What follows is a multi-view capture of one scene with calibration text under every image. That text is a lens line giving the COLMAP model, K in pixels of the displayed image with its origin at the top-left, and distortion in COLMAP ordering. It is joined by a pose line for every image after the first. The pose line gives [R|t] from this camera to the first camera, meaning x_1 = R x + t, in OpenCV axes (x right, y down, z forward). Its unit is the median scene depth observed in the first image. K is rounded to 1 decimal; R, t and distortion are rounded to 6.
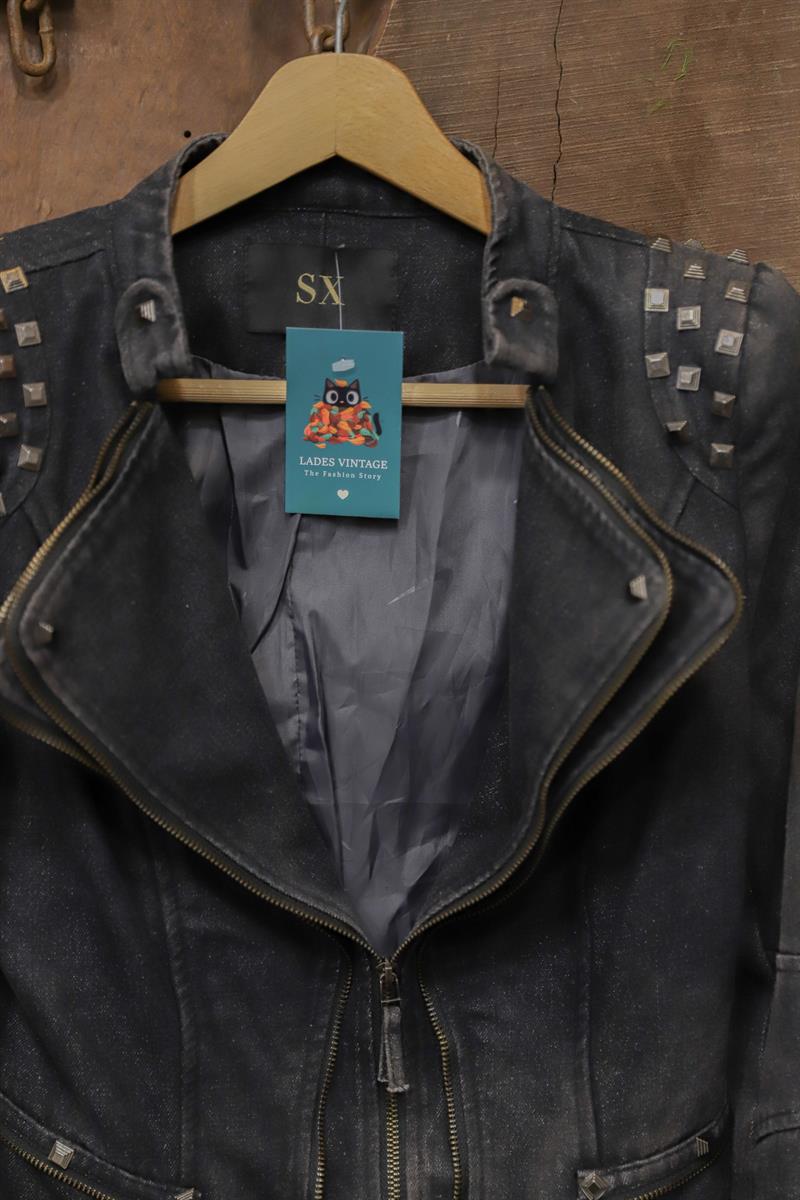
lens RADIAL K [[2217.5, 0, 400.5], [0, 2217.5, 623.9], [0, 0, 1]] dist [-0.001470, -0.023991]
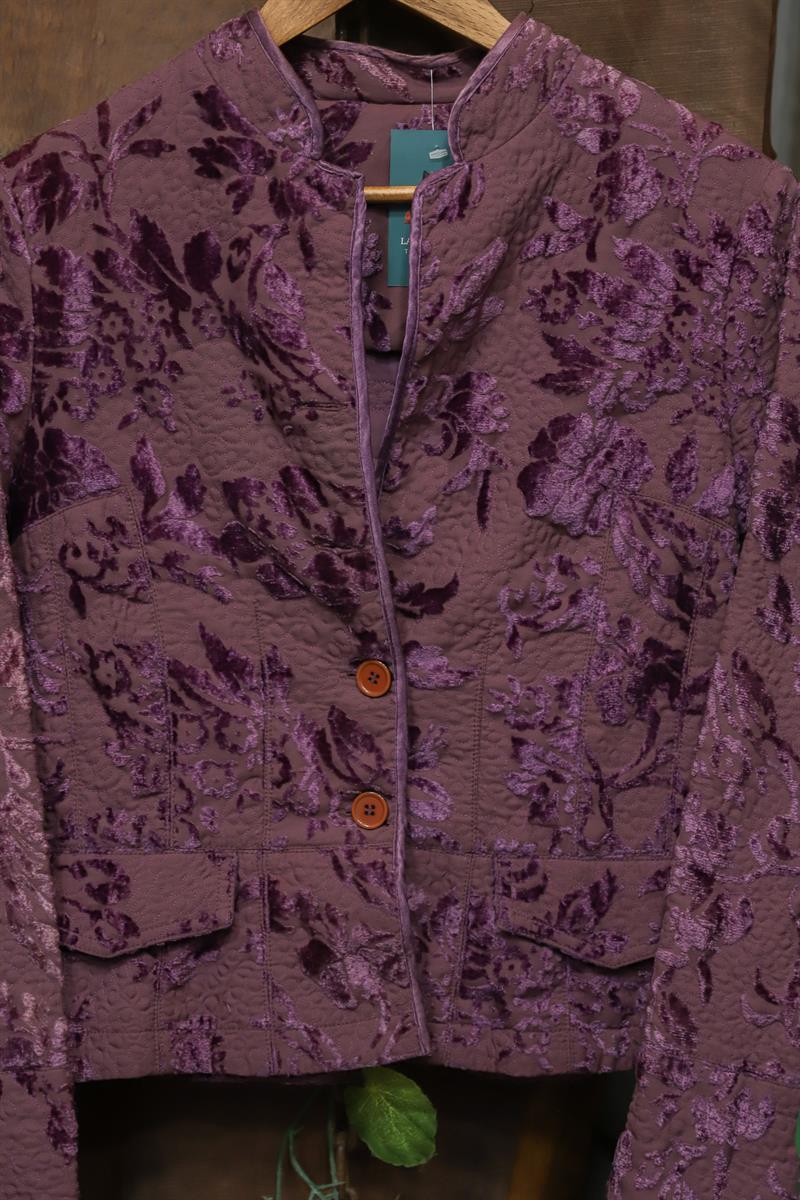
lens RADIAL K [[2217.5, 0, 400.5], [0, 2217.5, 623.9], [0, 0, 1]] dist [-0.001470, -0.023991]
pose [[0.998598, 0.039366, 0.035386, -0.030553], [-0.037501, 0.997947, -0.051908, 0.195885], [-0.037357, 0.050509, 0.998025, -0.194147]]
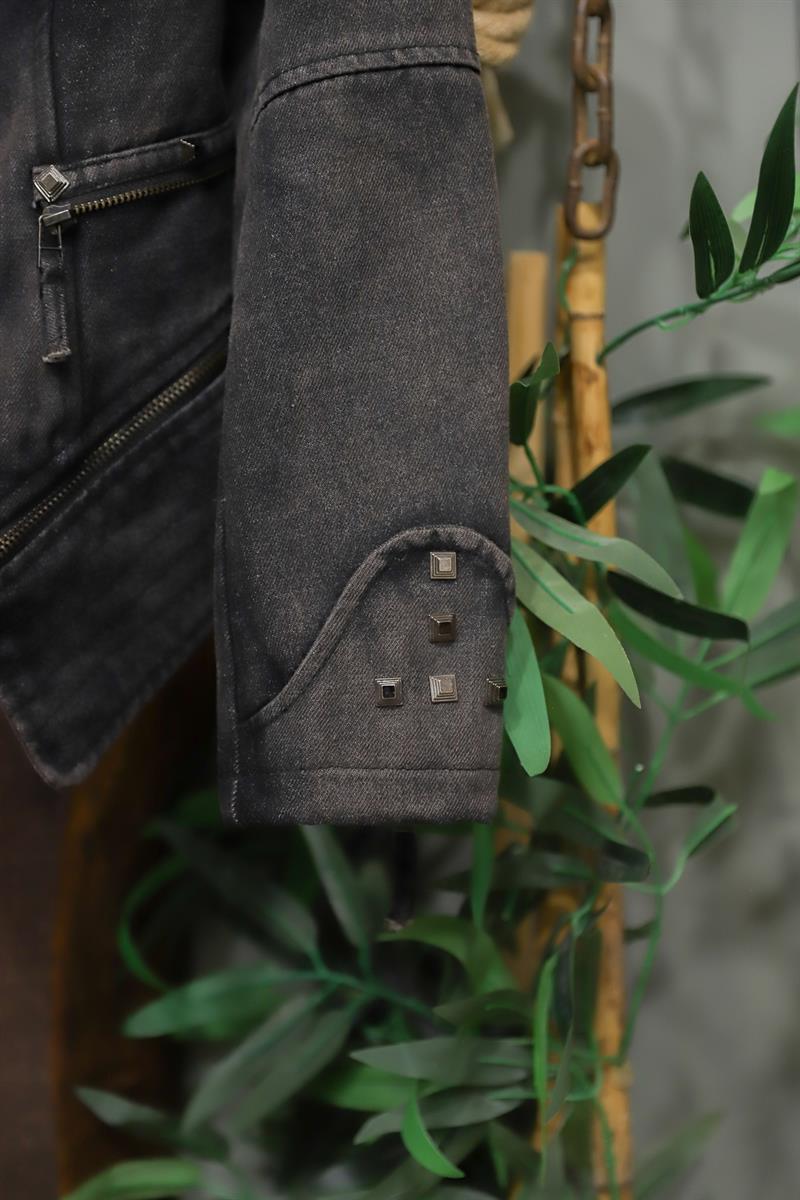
lens RADIAL K [[2217.5, 0, 400.5], [0, 2217.5, 623.9], [0, 0, 1]] dist [-0.001470, -0.023991]
pose [[0.997211, 0.013999, 0.073312, 0.157411], [-0.017186, 0.998926, 0.043021, 0.376603], [-0.072631, -0.044161, 0.996381, 0.154593]]
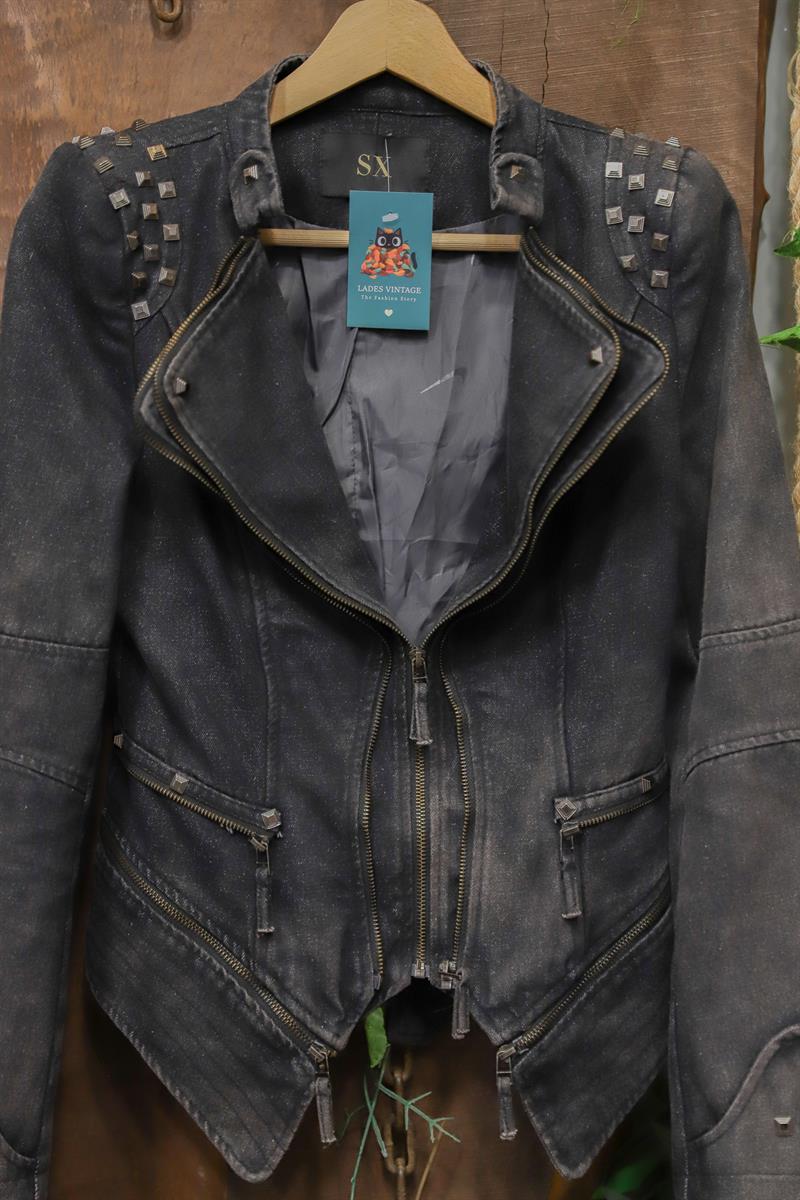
lens RADIAL K [[2280.4, 0, 400.5], [0, 2280.4, 626.0], [0, 0, 1]] dist [0.026939, -0.286797]
pose [[0.999920, 0.009415, -0.008436, -0.004727], [-0.009926, 0.997975, -0.062823, 0.228089], [0.007827, 0.062901, 0.997989, -0.414592]]
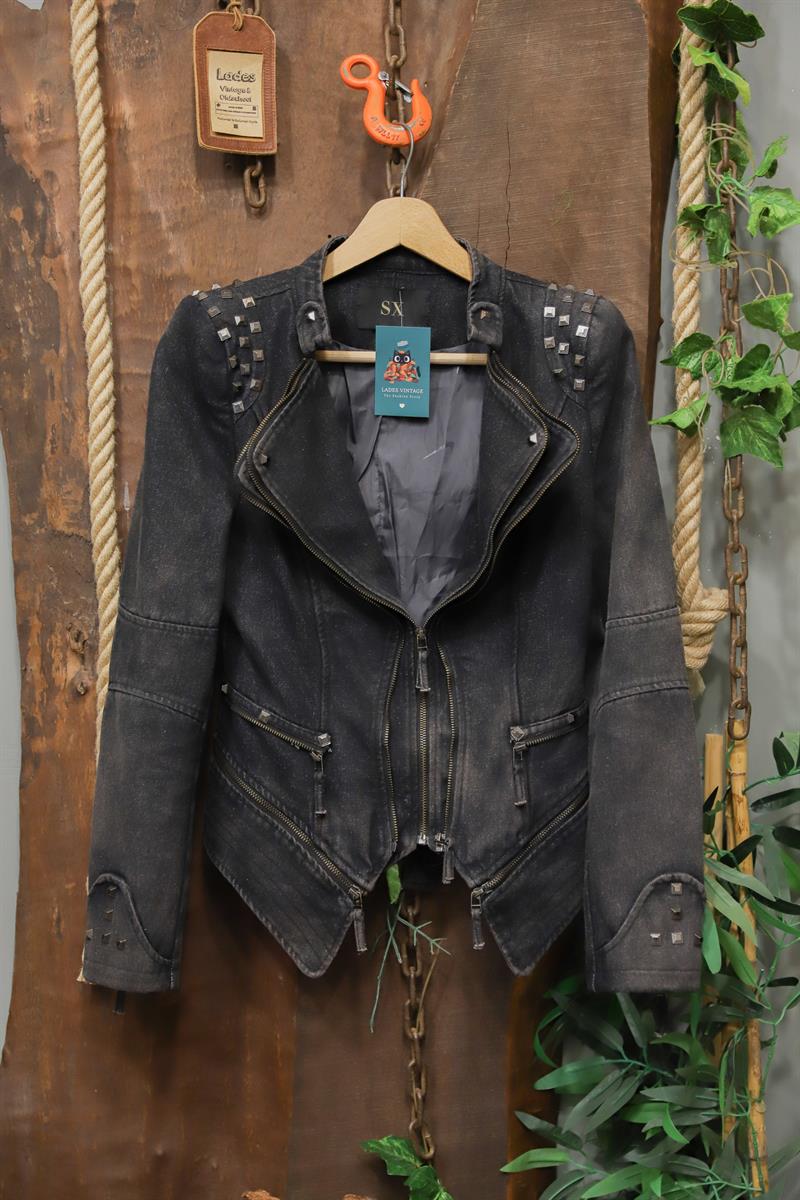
lens RADIAL K [[2061.5, 0, 400.3], [0, 2061.5, 621.9], [0, 0, 1]] dist [0.024295, -0.110767]
pose [[0.998760, 0.009189, -0.048929, 0.069984], [-0.011421, 0.998897, -0.045538, 0.235776], [0.048457, 0.046041, 0.997764, -0.941016]]
